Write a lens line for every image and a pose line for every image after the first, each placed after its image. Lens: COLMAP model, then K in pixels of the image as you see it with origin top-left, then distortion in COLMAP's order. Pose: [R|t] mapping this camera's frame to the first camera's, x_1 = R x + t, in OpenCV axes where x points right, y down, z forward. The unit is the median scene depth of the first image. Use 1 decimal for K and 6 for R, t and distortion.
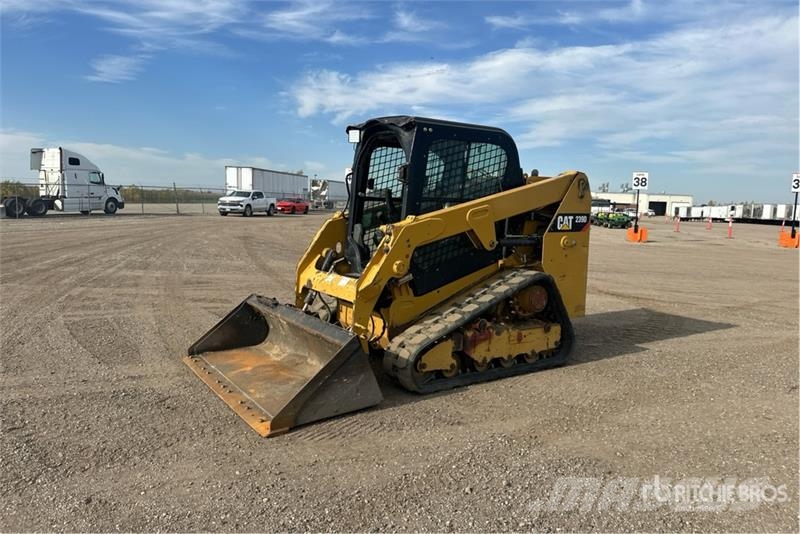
lens RADIAL K [[544.7, 0, 402.3], [0, 544.7, 255.8], [0, 0, 1]] dist [0.028823, -0.000942]
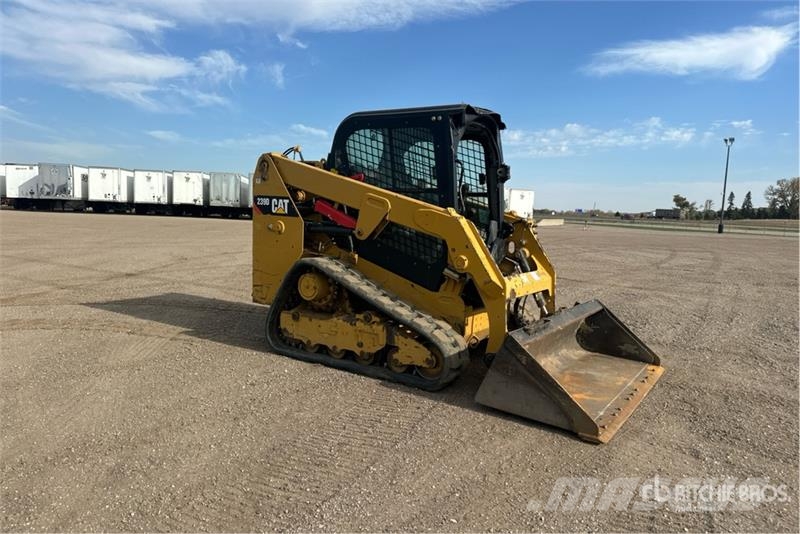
lens RADIAL K [[602.3, 0, 413.1], [0, 602.3, 269.9], [0, 0, 1]] dist [0.026688, -0.000506]
pose [[-0.385232, -0.139193, 0.912262, -0.937354], [0.036643, 0.985472, 0.165837, -0.143211], [-0.922092, 0.097314, -0.374535, 1.449389]]
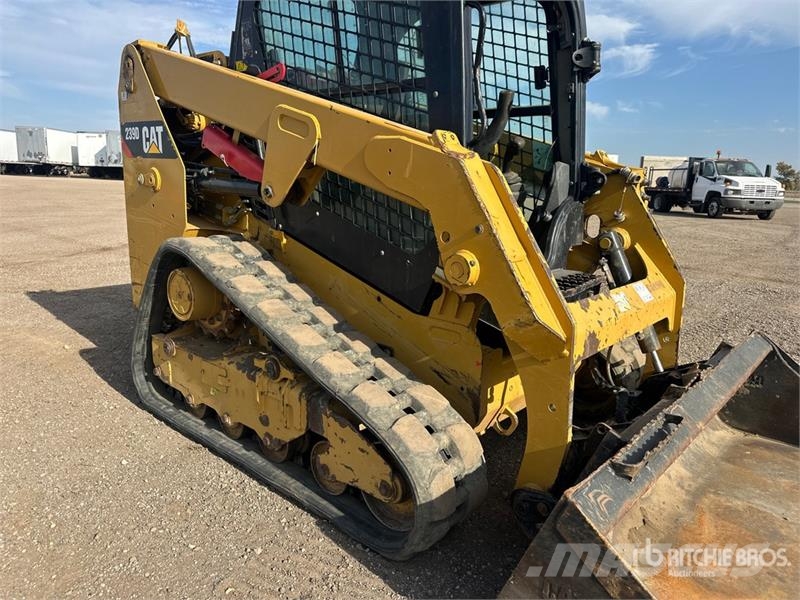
lens RADIAL K [[566.5, 0, 400.0], [0, 566.5, 300.0], [0, 0, 1]] dist [0.095232, -0.082611]
pose [[-0.238232, -0.252819, 0.937725, -0.467584], [0.036339, 0.962528, 0.268738, -0.078831], [-0.970528, 0.098098, -0.220118, 1.163641]]
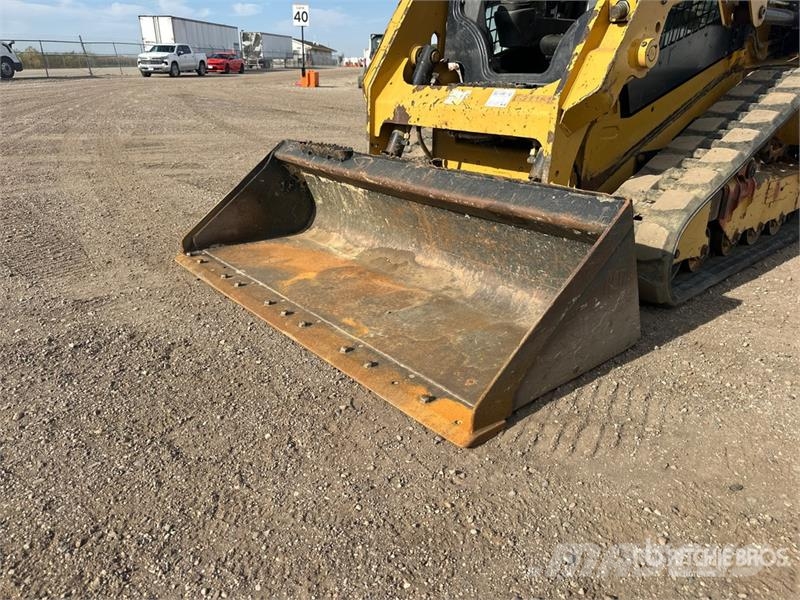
lens RADIAL K [[549.5, 0, 400.0], [0, 549.5, 300.0], [0, 0, 1]] dist [0.013753, -0.004725]
pose [[0.995228, -0.061278, 0.075934, -0.200949], [0.034991, 0.950579, 0.308505, 0.060036], [-0.091086, -0.304375, 0.948187, 0.413626]]
